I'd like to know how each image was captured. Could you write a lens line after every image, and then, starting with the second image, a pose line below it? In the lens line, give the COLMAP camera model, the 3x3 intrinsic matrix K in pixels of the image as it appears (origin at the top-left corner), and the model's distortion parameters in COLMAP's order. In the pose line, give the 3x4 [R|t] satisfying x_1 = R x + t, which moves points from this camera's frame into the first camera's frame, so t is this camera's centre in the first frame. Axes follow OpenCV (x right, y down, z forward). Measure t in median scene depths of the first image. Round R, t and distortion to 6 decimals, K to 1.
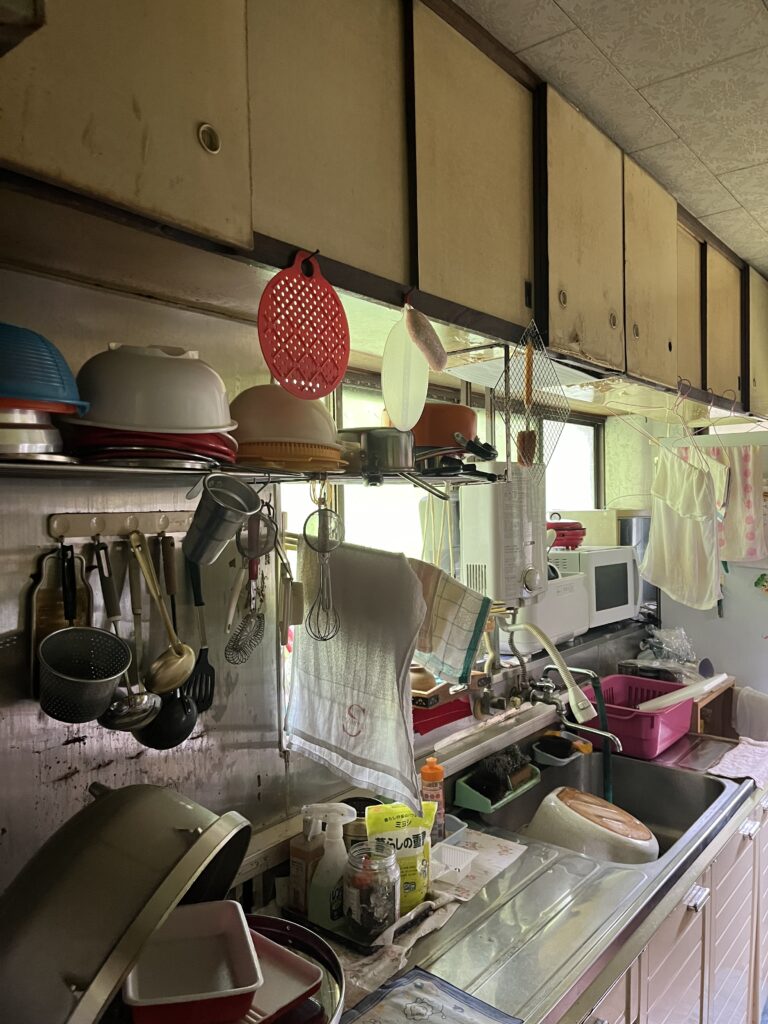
lens RADIAL K [[774.1, 0, 380.4], [0, 774.1, 520.2], [0, 0, 1]] dist [0.064590, -0.075510]
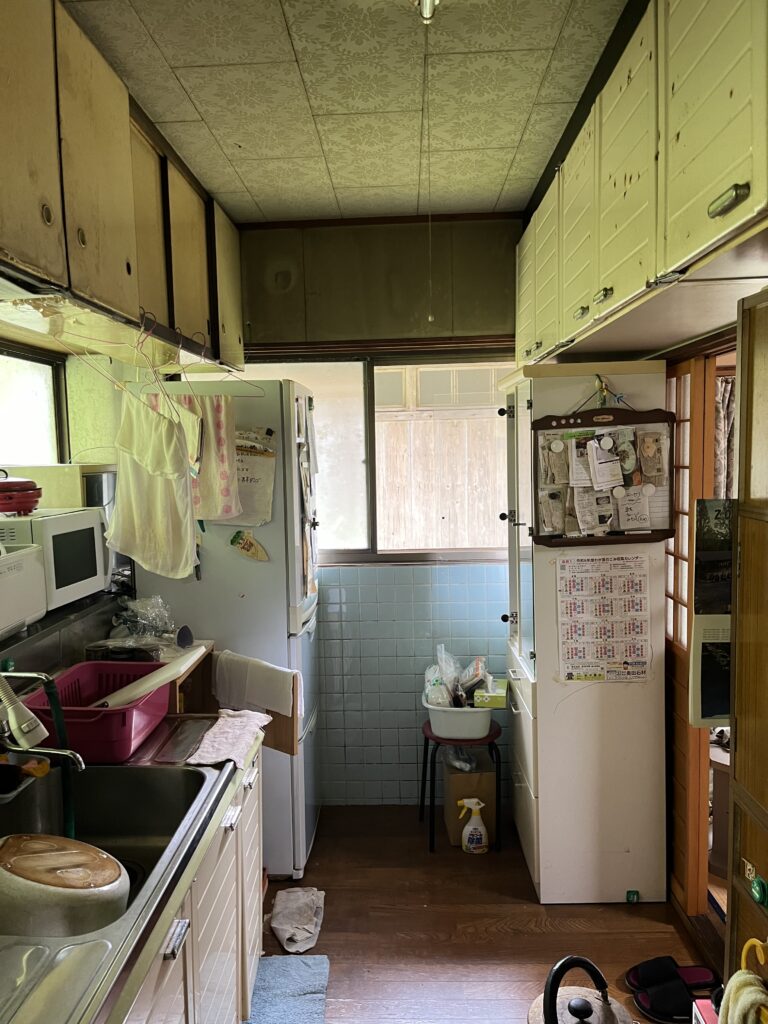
lens RADIAL K [[774.1, 0, 380.3], [0, 774.1, 512.8], [0, 0, 1]] dist [0.064590, -0.075510]
pose [[0.802490, -0.048957, 0.594654, 0.072770], [0.016721, 0.998082, 0.059604, -0.008254], [-0.596431, -0.037889, 0.801769, 0.152738]]
